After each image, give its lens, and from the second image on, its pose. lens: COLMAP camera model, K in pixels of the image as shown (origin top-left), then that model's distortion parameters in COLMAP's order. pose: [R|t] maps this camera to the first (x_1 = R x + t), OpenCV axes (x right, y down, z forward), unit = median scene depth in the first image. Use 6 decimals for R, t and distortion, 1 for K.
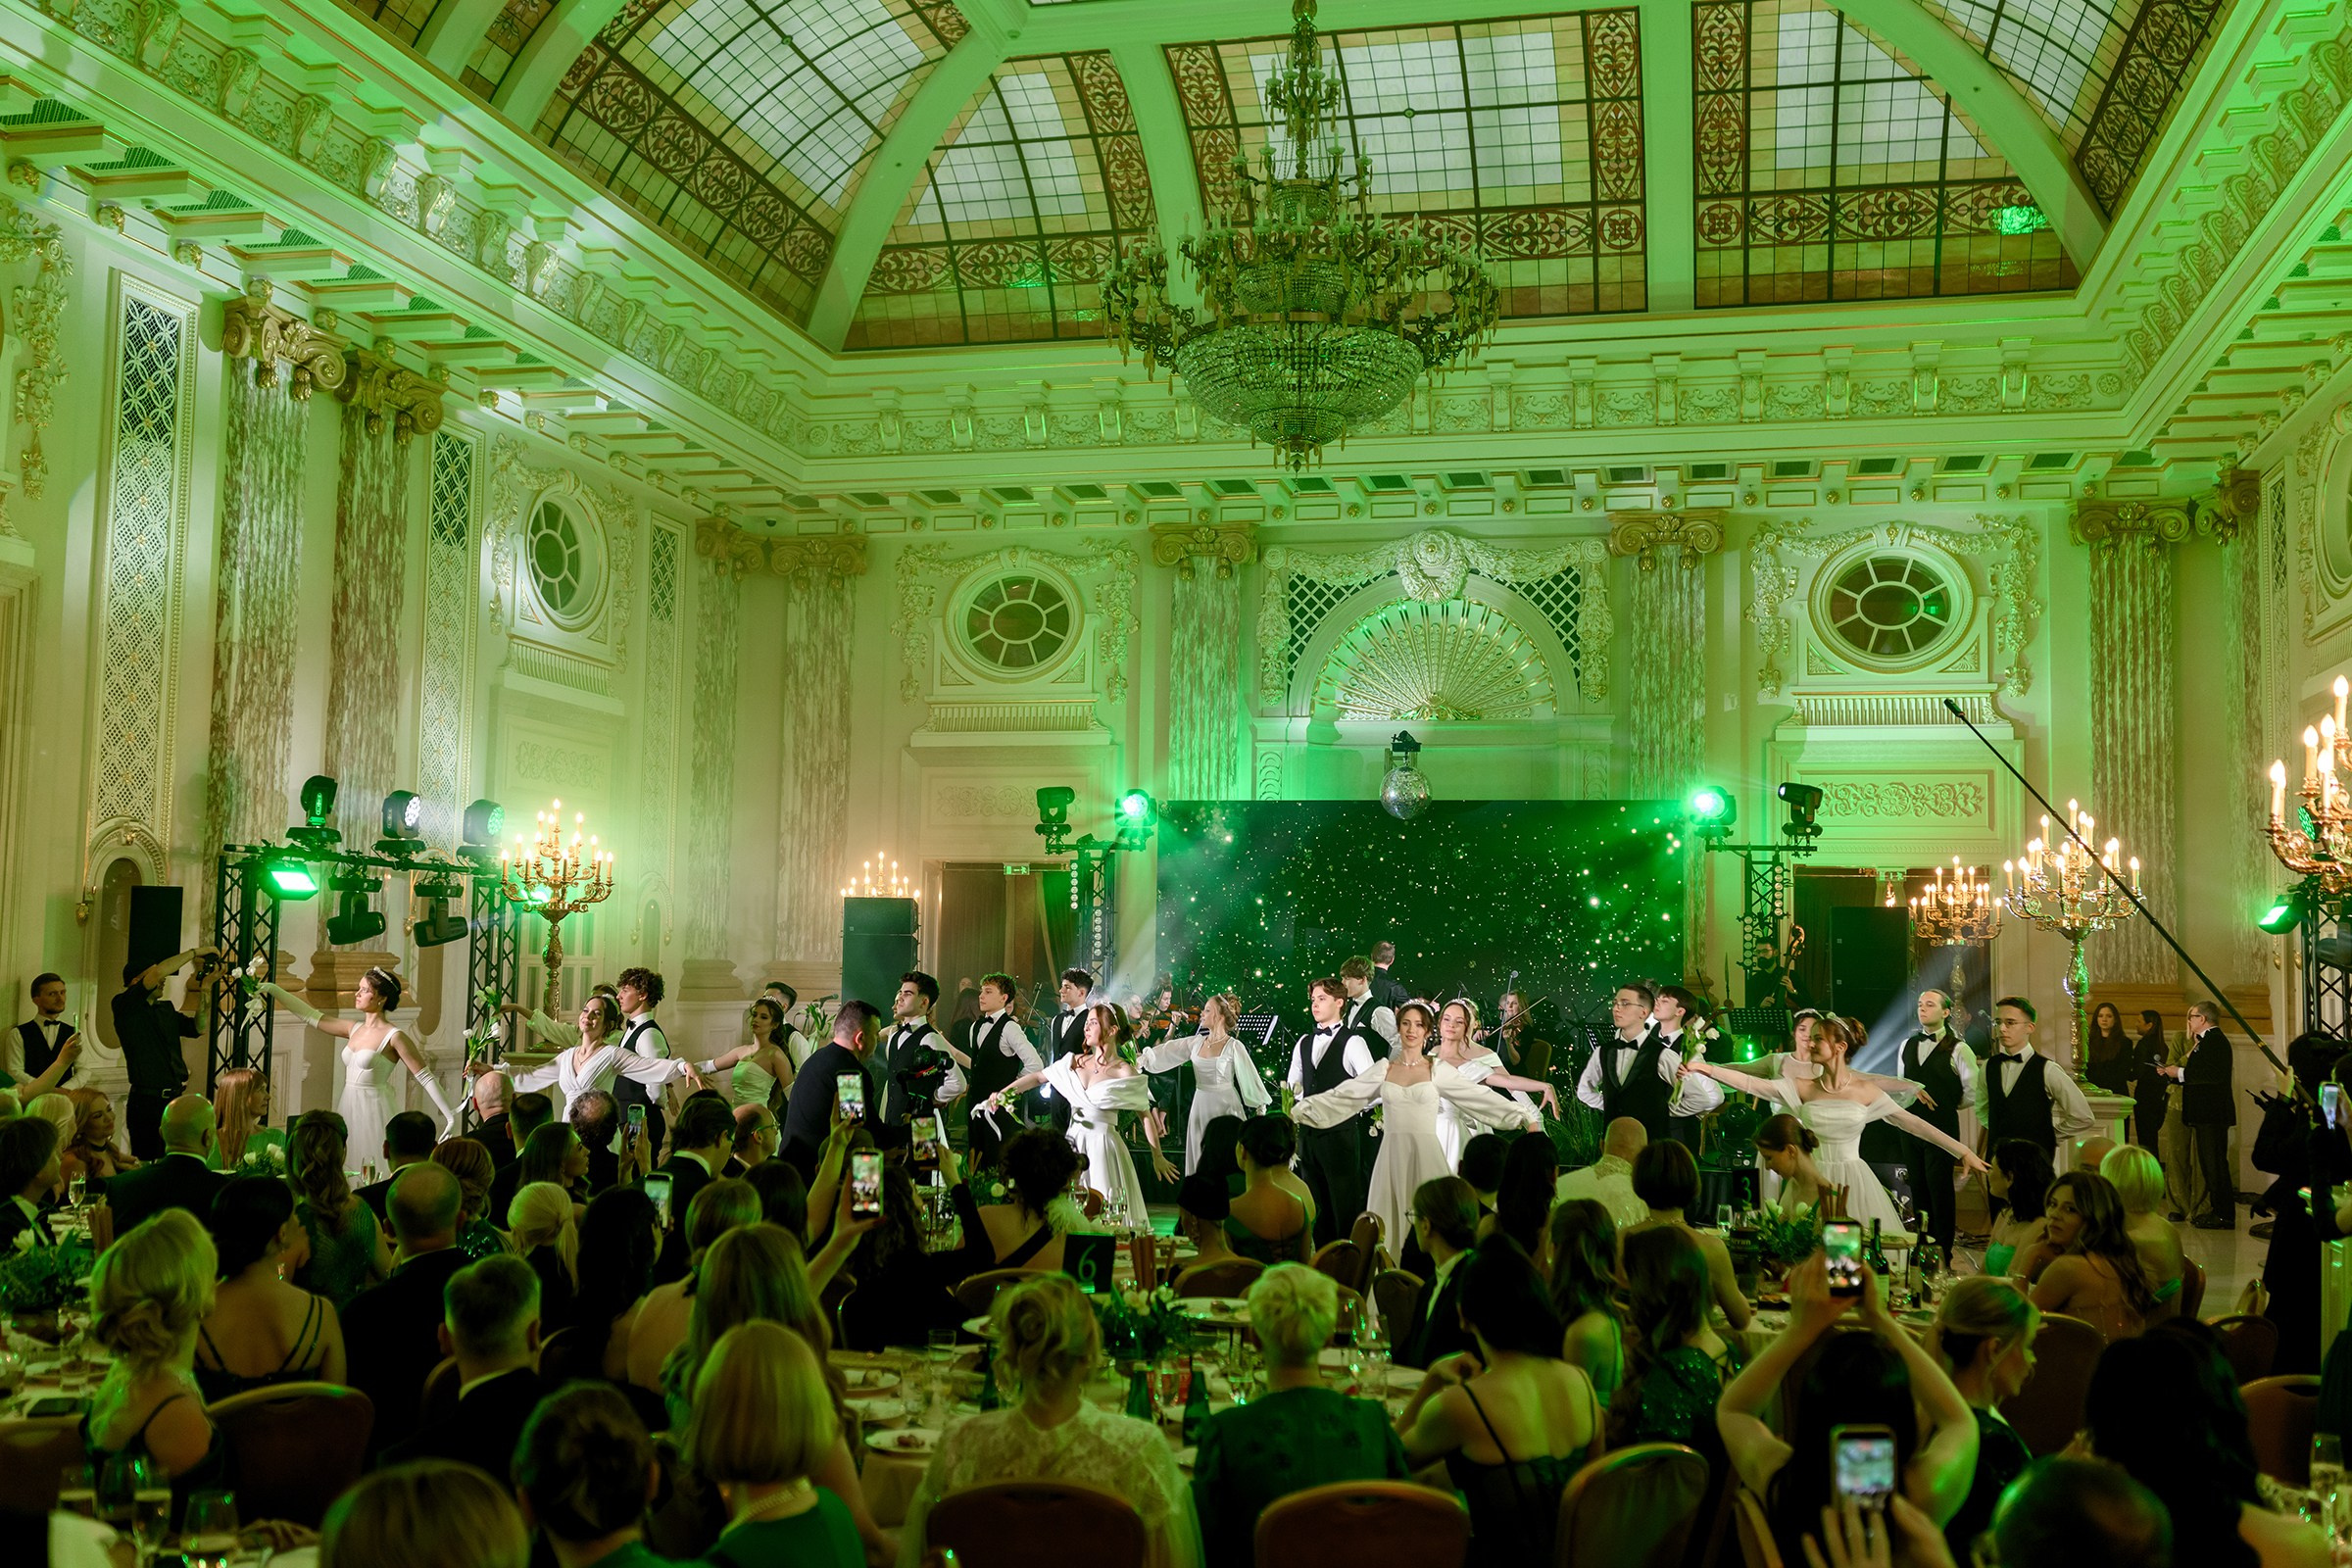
lens RADIAL K [[2212.8, 0, 1184.1], [0, 2212.8, 794.6], [0, 0, 1]] dist [-0.007791, 0.009304]
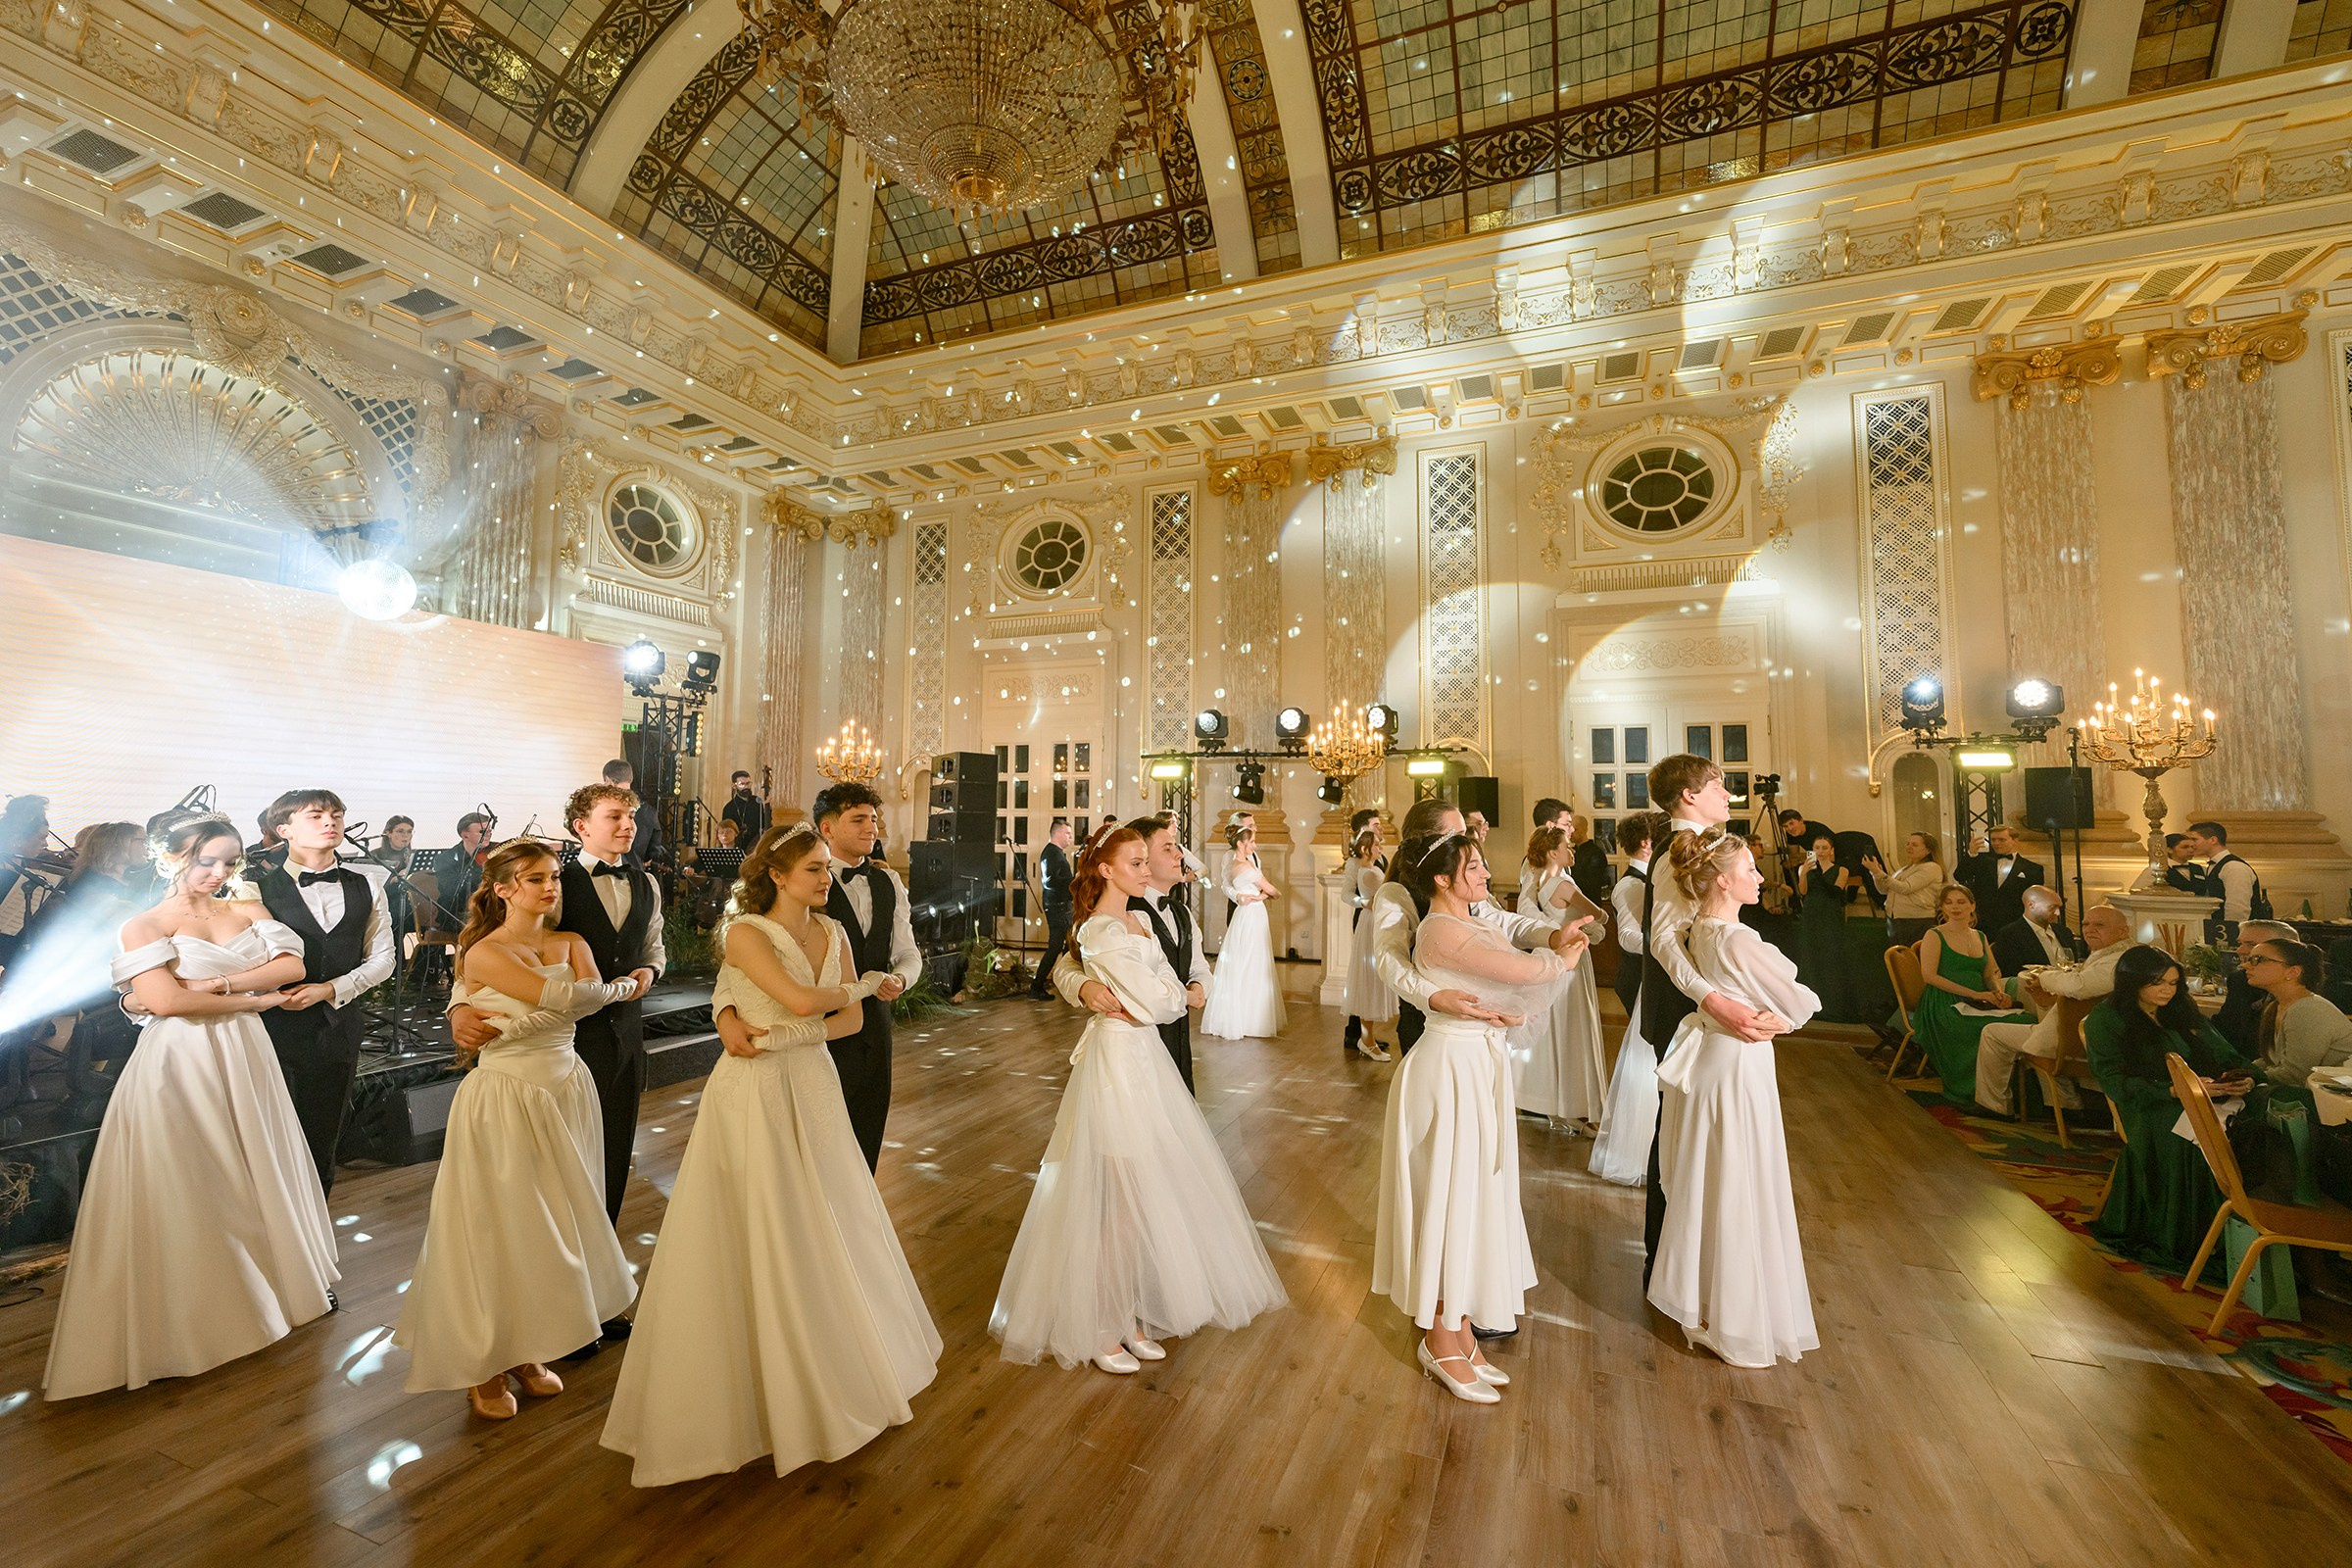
lens RADIAL K [[990.7, 0, 1168.7], [0, 990.7, 750.7], [0, 0, 1]] dist [-0.000290, -0.000054]
pose [[0.160518, 0.056197, 0.985432, -0.219137], [-0.082041, 0.995683, -0.043417, 0.051417], [-0.983617, -0.073877, 0.164436, 0.602404]]
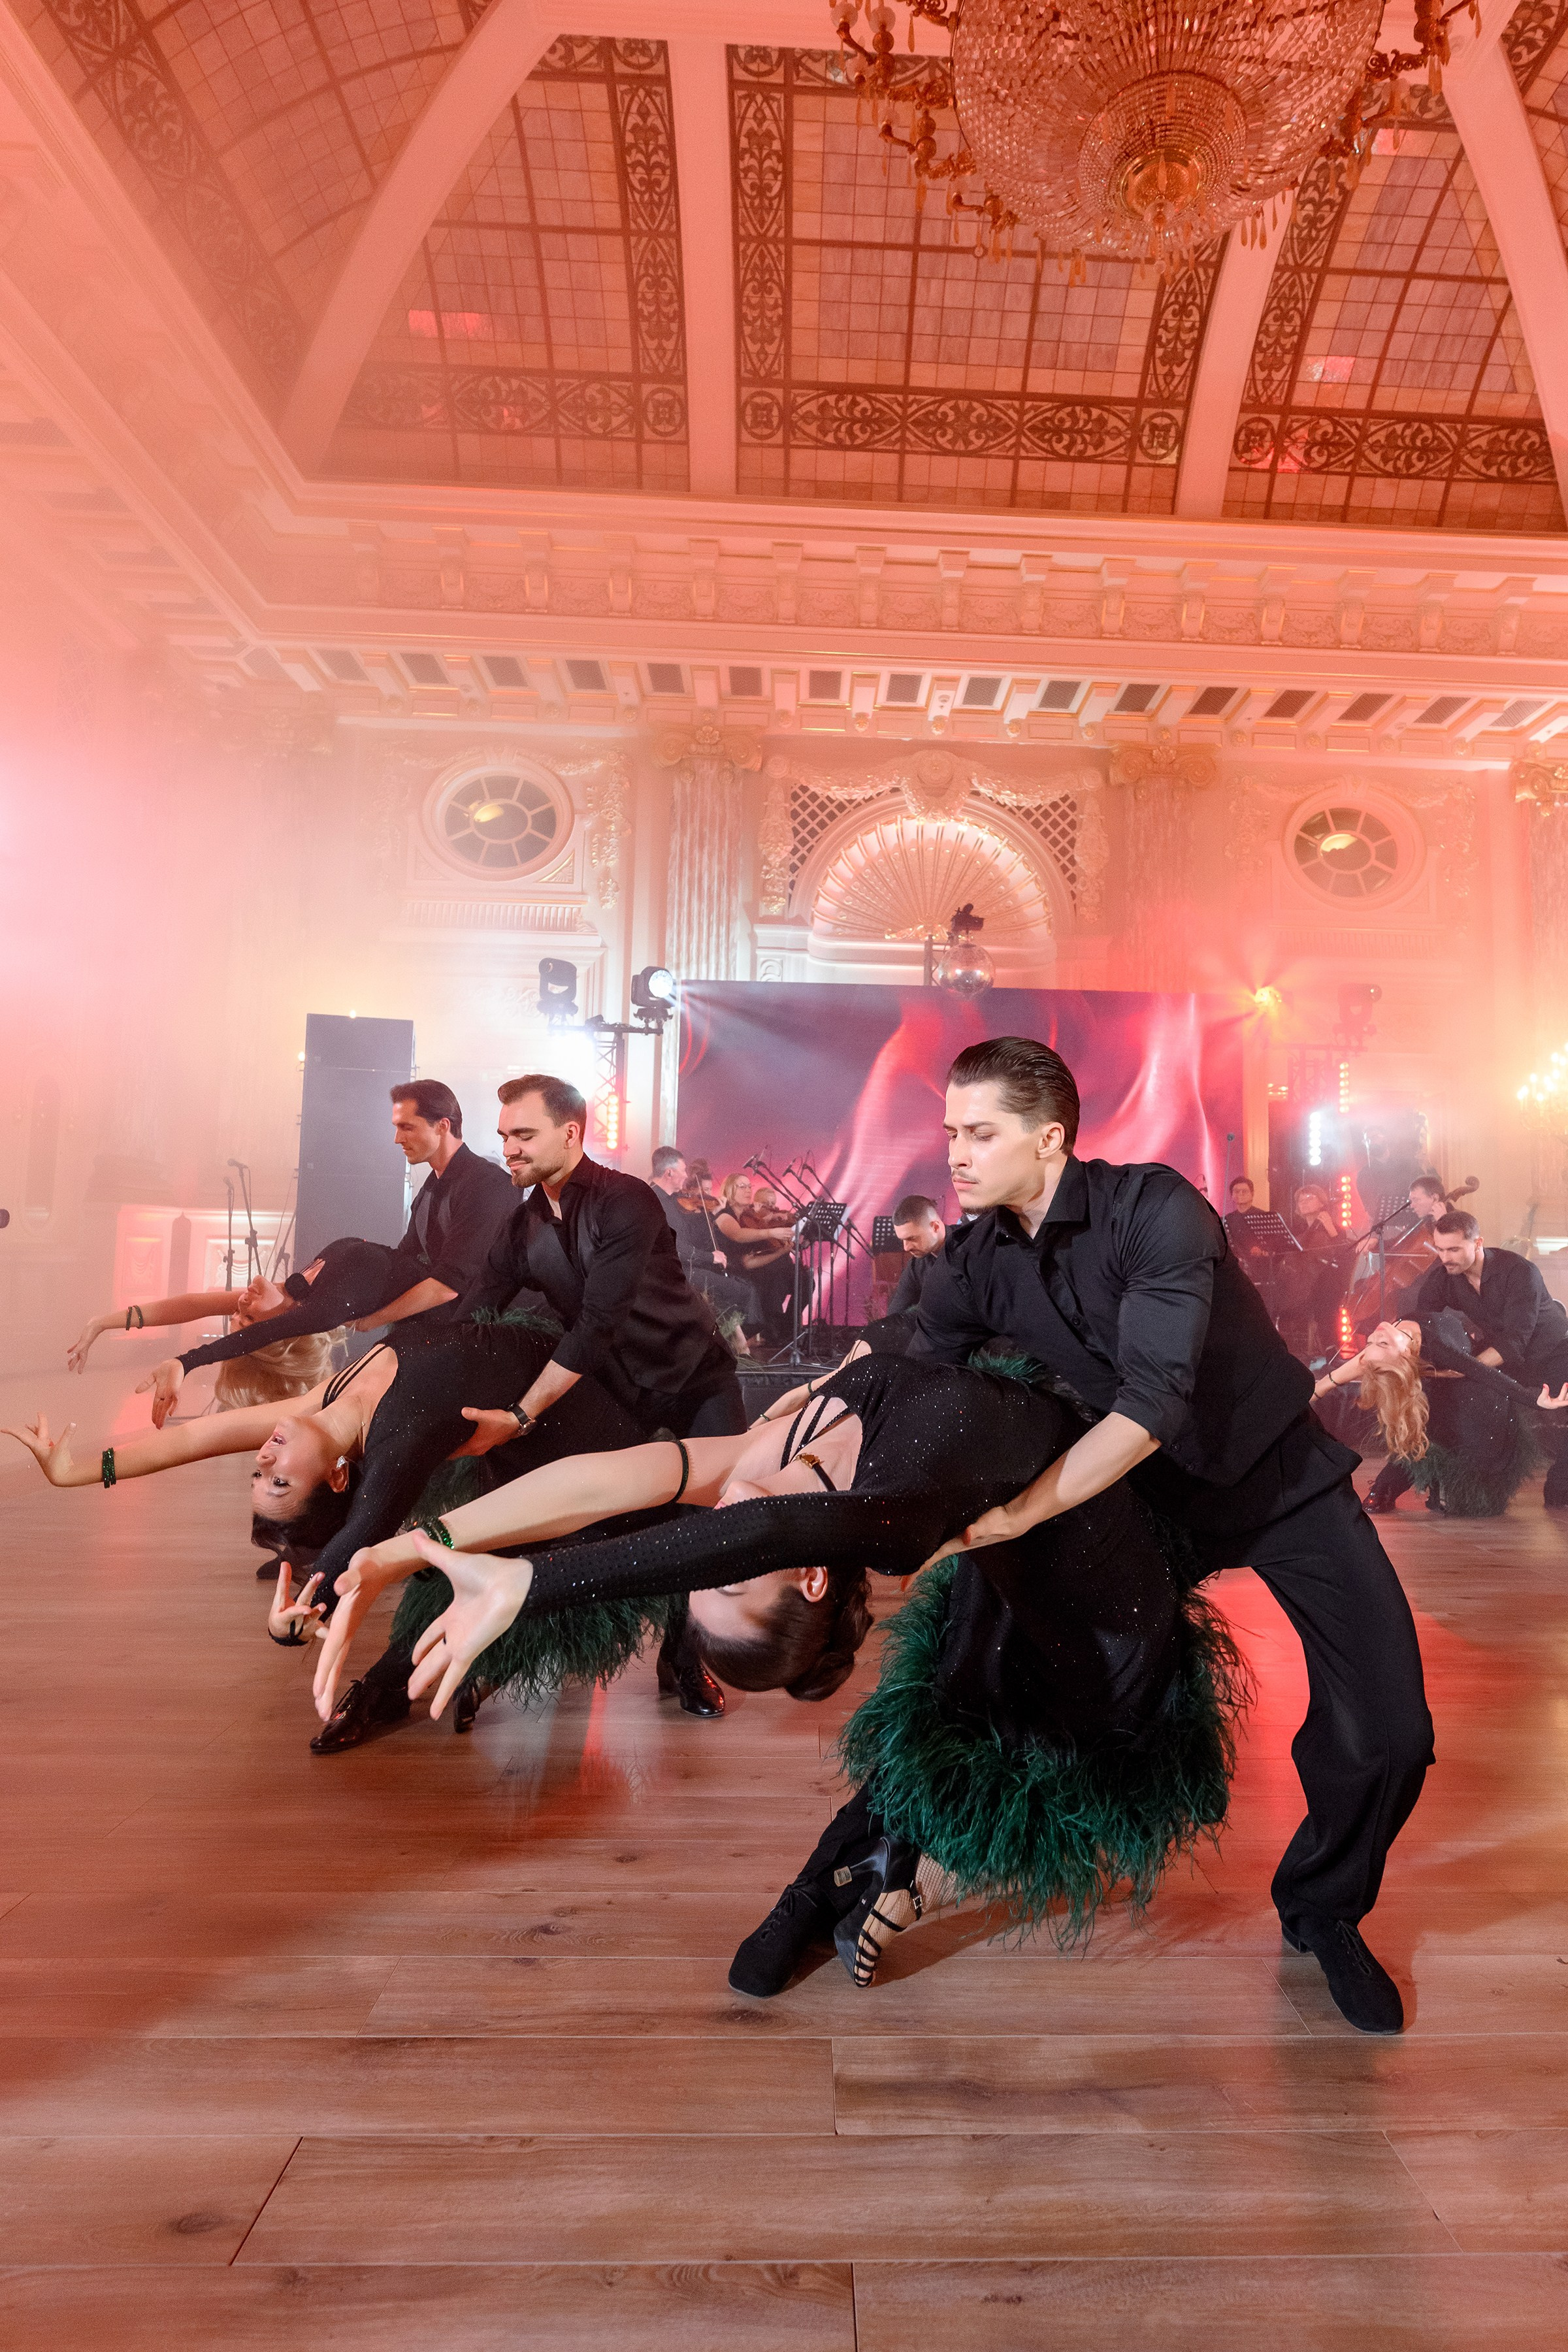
lens RADIAL K [[1225.9, 0, 847.8], [0, 1225.9, 1155.5], [0, 0, 1]] dist [-0.000200, 0.000383]
pose [[0.962015, 0.025048, 0.271844, -0.080627], [-0.024201, 0.999686, -0.006468, 0.076519], [-0.271921, -0.000356, 0.962319, 0.501988]]
